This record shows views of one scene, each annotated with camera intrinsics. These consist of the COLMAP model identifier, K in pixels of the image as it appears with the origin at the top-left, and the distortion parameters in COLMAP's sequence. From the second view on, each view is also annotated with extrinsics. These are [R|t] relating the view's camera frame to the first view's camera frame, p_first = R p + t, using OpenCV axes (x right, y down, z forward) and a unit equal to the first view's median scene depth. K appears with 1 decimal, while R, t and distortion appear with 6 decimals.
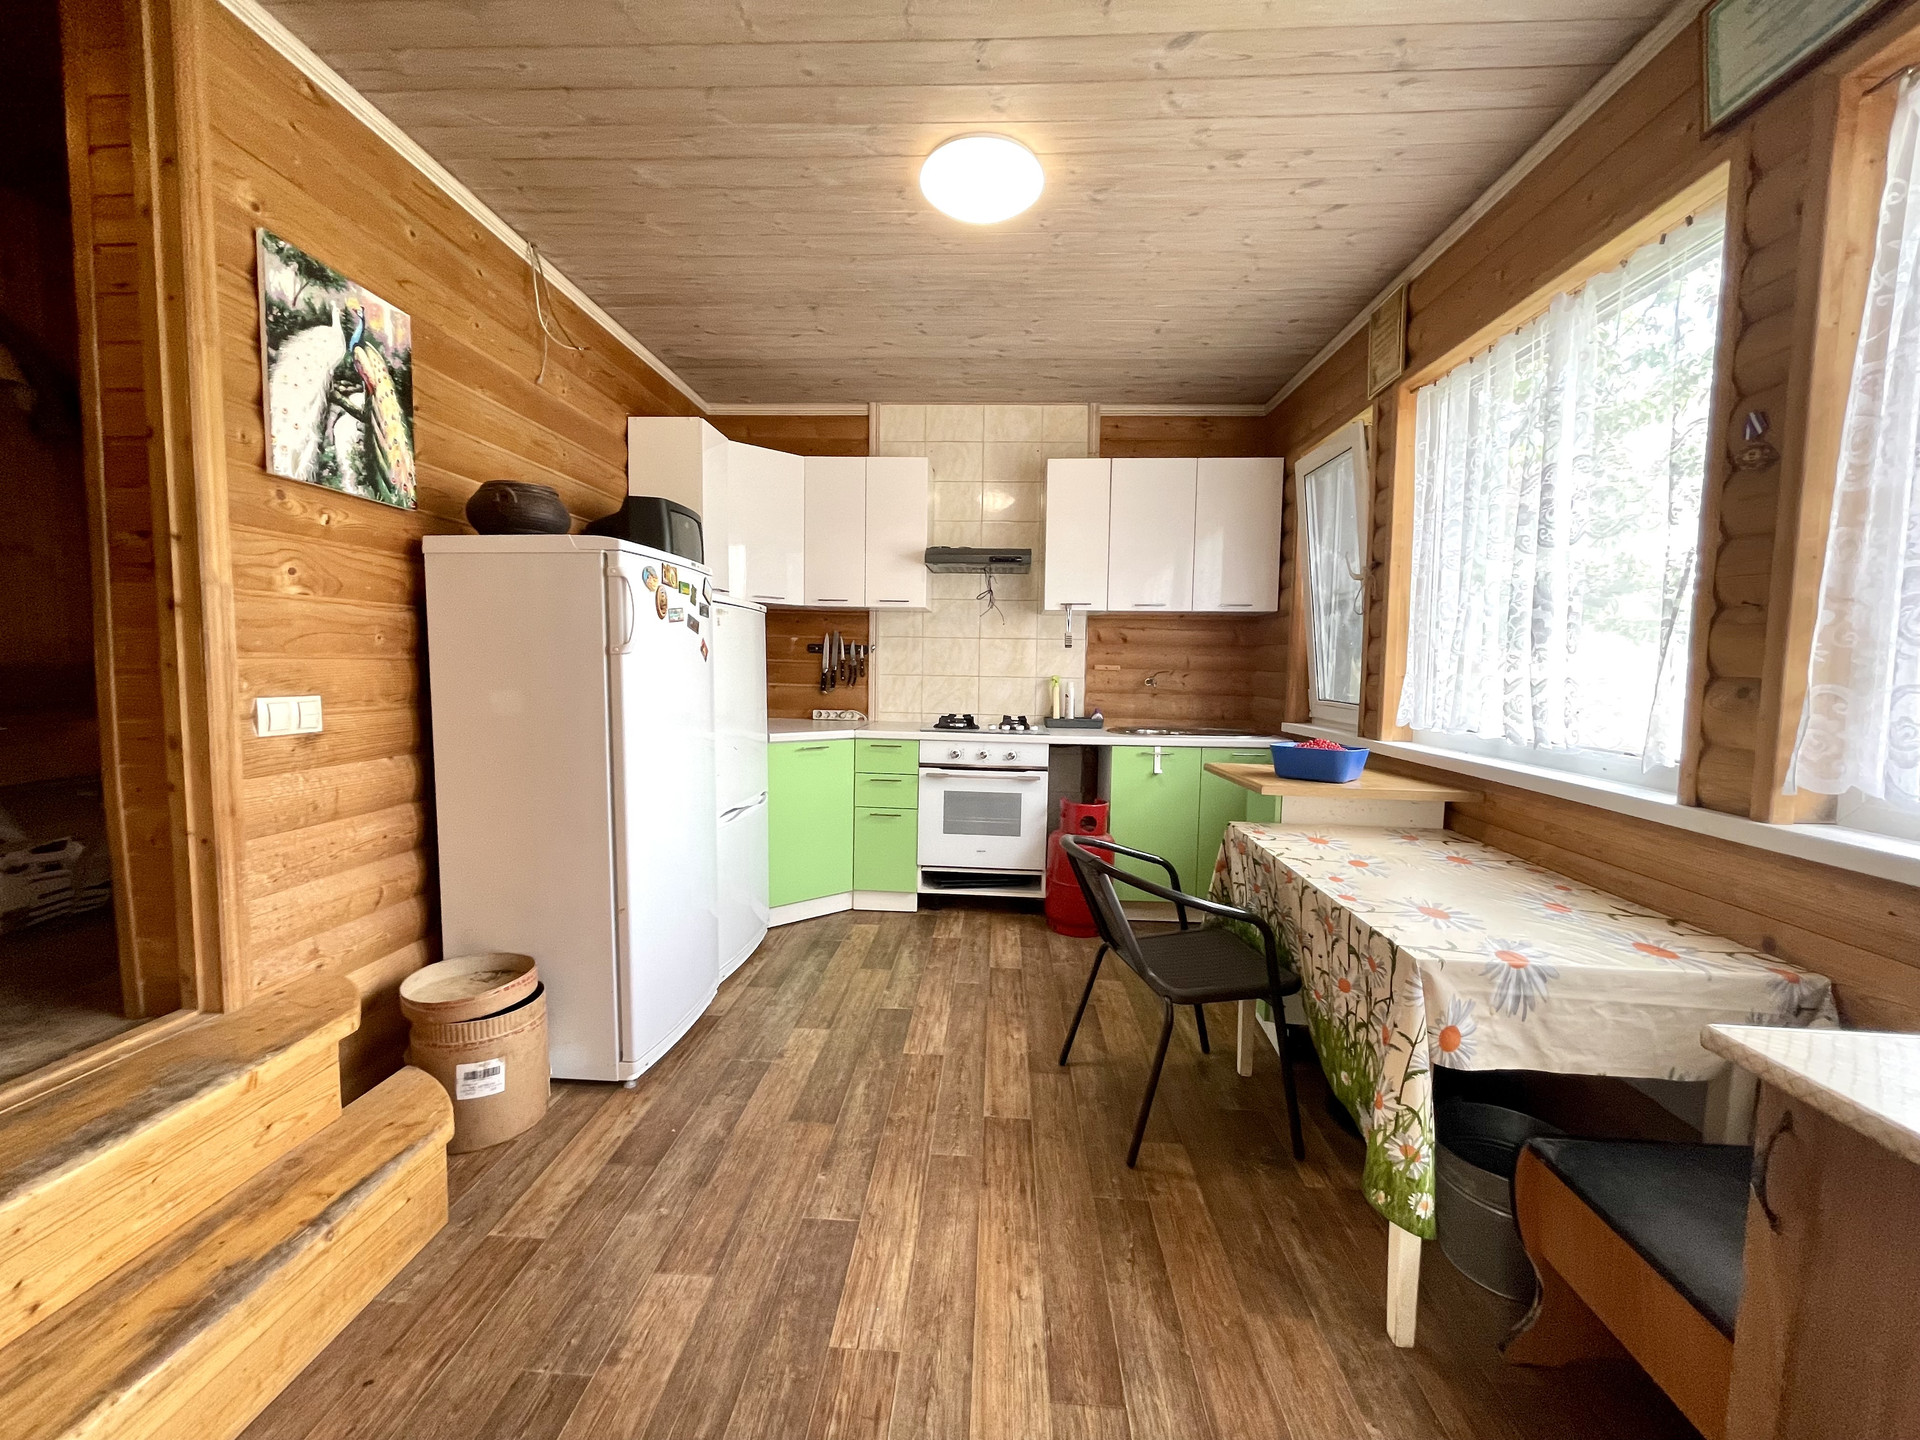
lens RADIAL K [[776.4, 0, 964.2], [0, 776.4, 721.8], [0, 0, 1]] dist [0.005493, -0.001929]
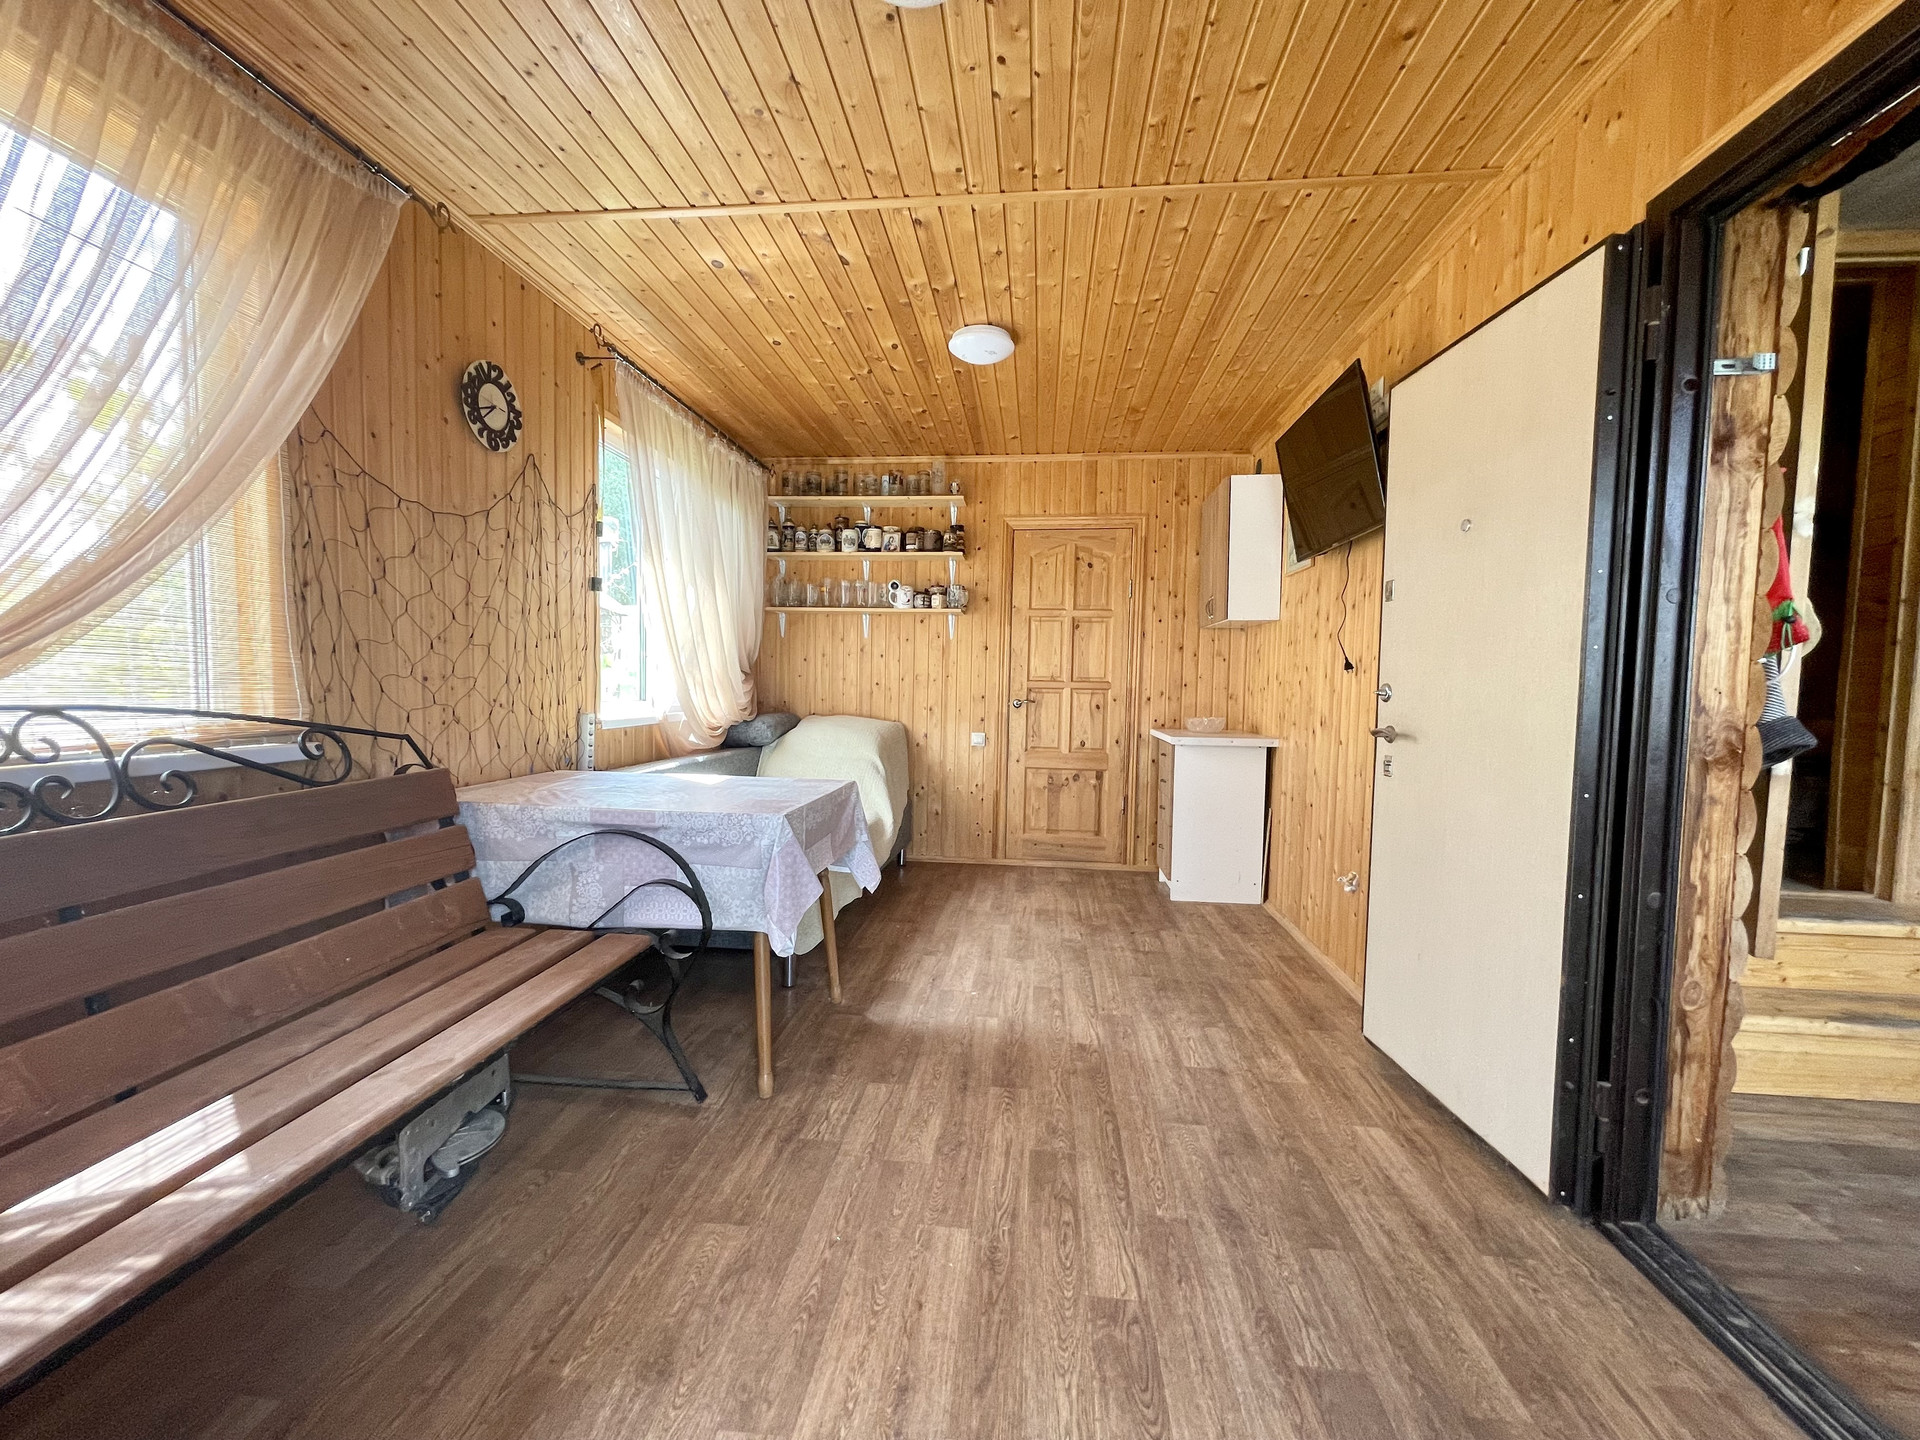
lens RADIAL K [[776.4, 0, 965.7], [0, 776.4, 727.9], [0, 0, 1]] dist [0.005493, -0.001929]
pose [[-0.044896, 0.044135, -0.998016, 0.693905], [-0.093301, 0.994472, 0.048176, 0.128024], [0.994625, 0.095279, -0.040530, -0.836017]]
